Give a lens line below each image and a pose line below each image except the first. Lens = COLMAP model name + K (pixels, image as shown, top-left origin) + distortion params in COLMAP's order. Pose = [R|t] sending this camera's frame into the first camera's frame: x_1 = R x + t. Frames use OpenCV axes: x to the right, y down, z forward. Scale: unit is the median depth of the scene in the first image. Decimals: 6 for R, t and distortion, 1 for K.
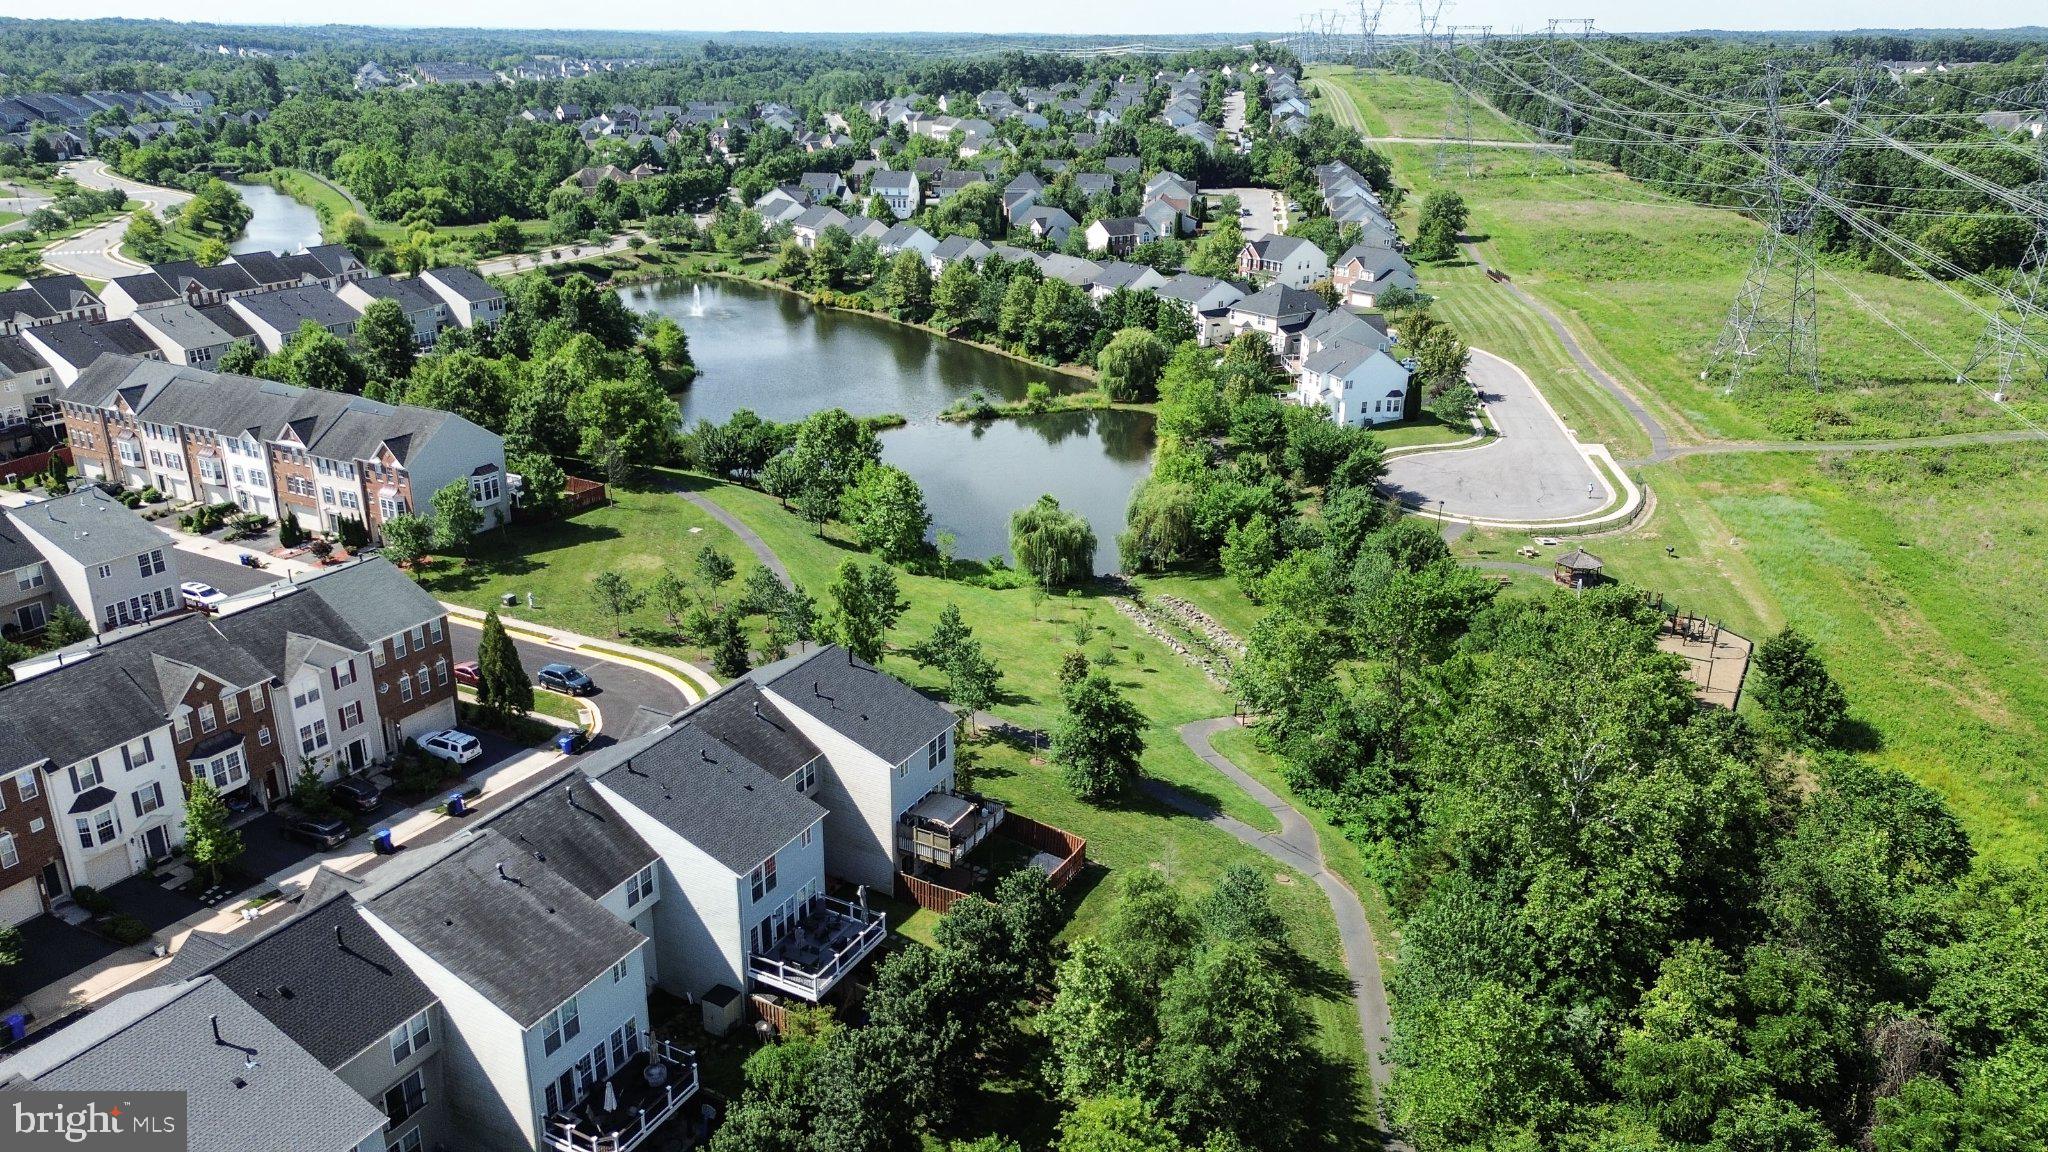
lens RADIAL K [[1447.5, 0, 1027.5], [0, 1447.5, 565.0], [0, 0, 1]] dist [0.056562, -0.055590]
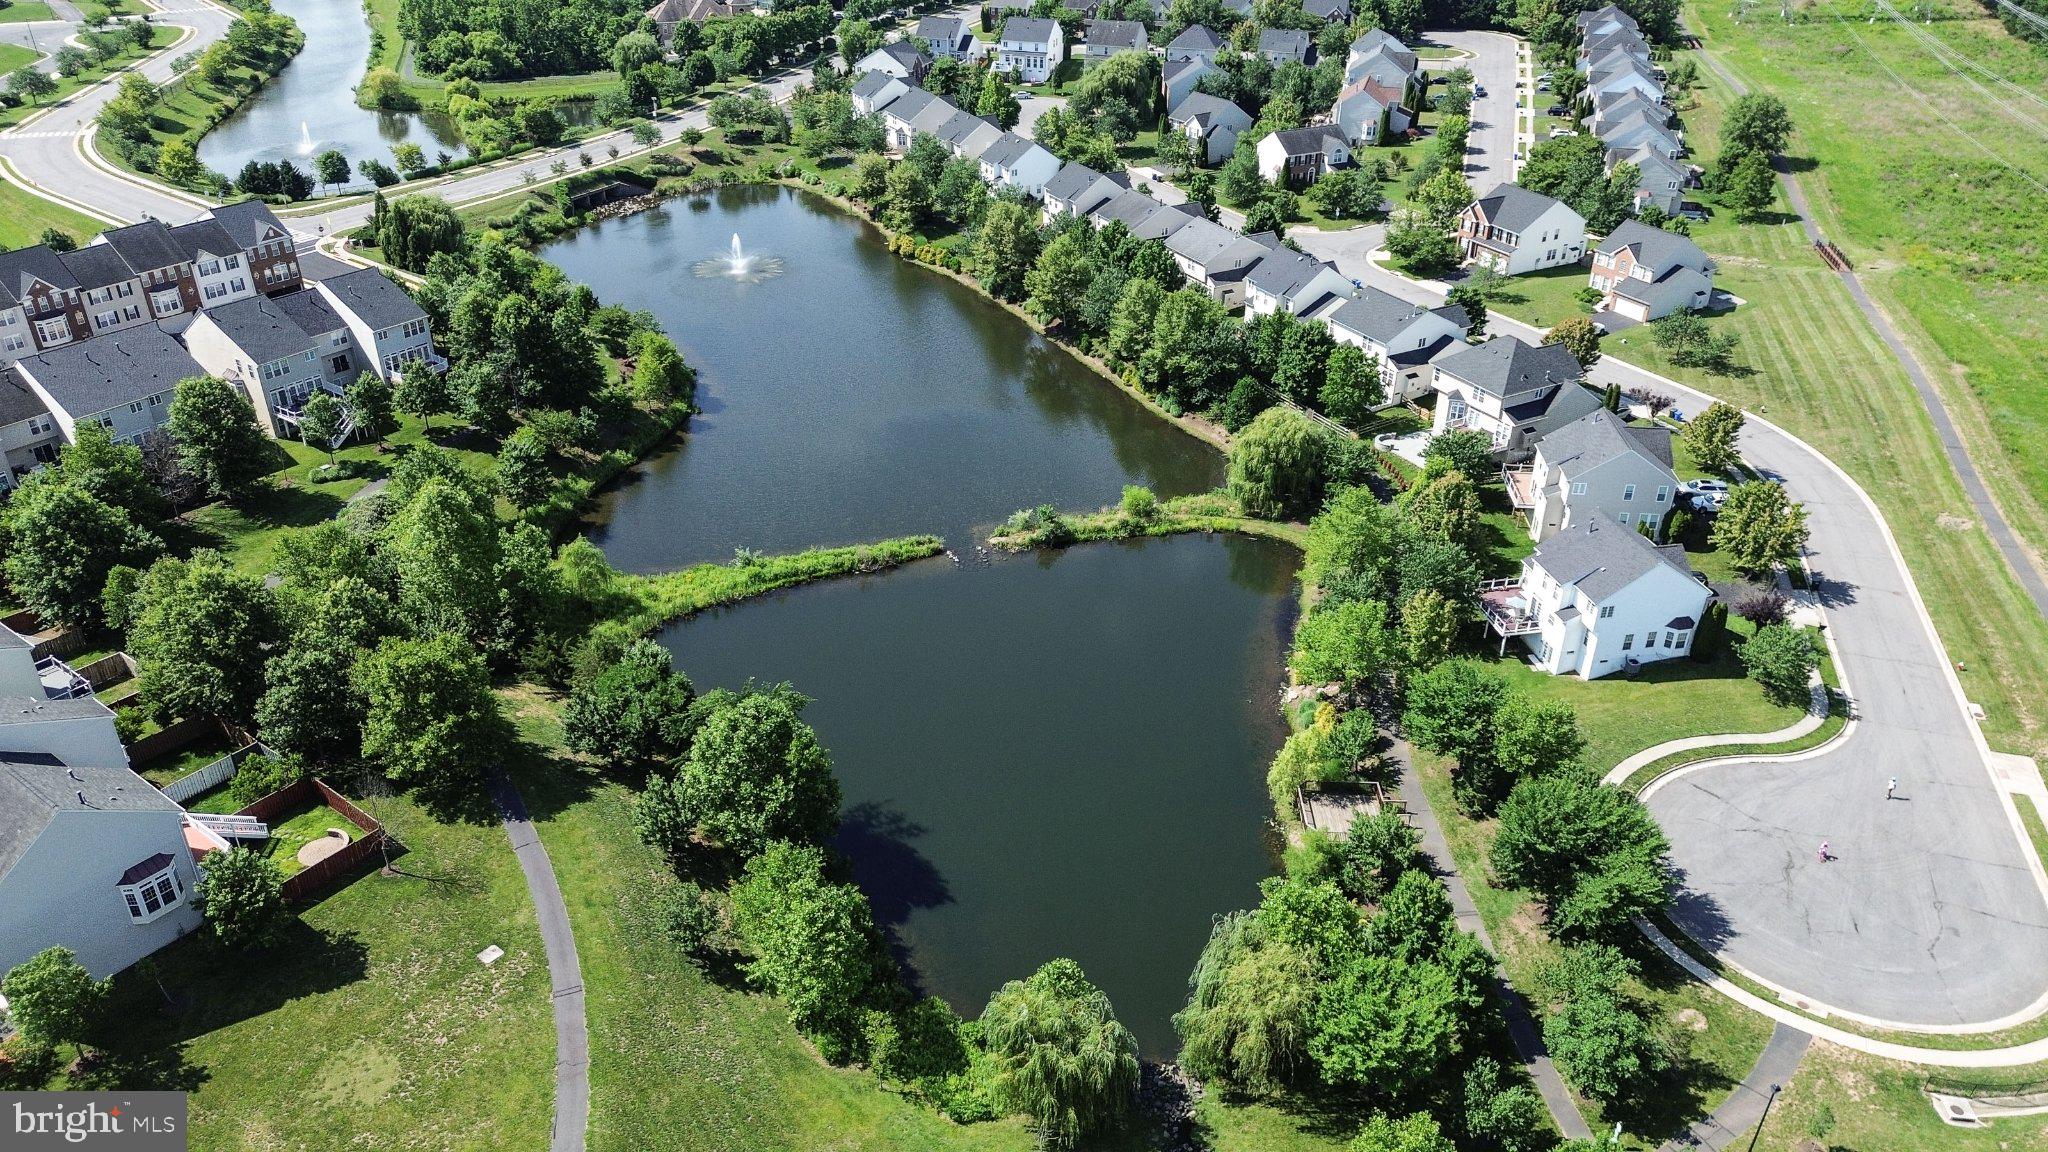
lens RADIAL K [[1447.5, 0, 1013.5], [0, 1447.5, 569.9], [0, 0, 1]] dist [0.056562, -0.055590]
pose [[0.989460, 0.074006, -0.124467, 0.027965], [-0.051759, 0.983506, 0.173313, -0.150851], [0.135240, -0.165044, 0.976970, 0.222206]]
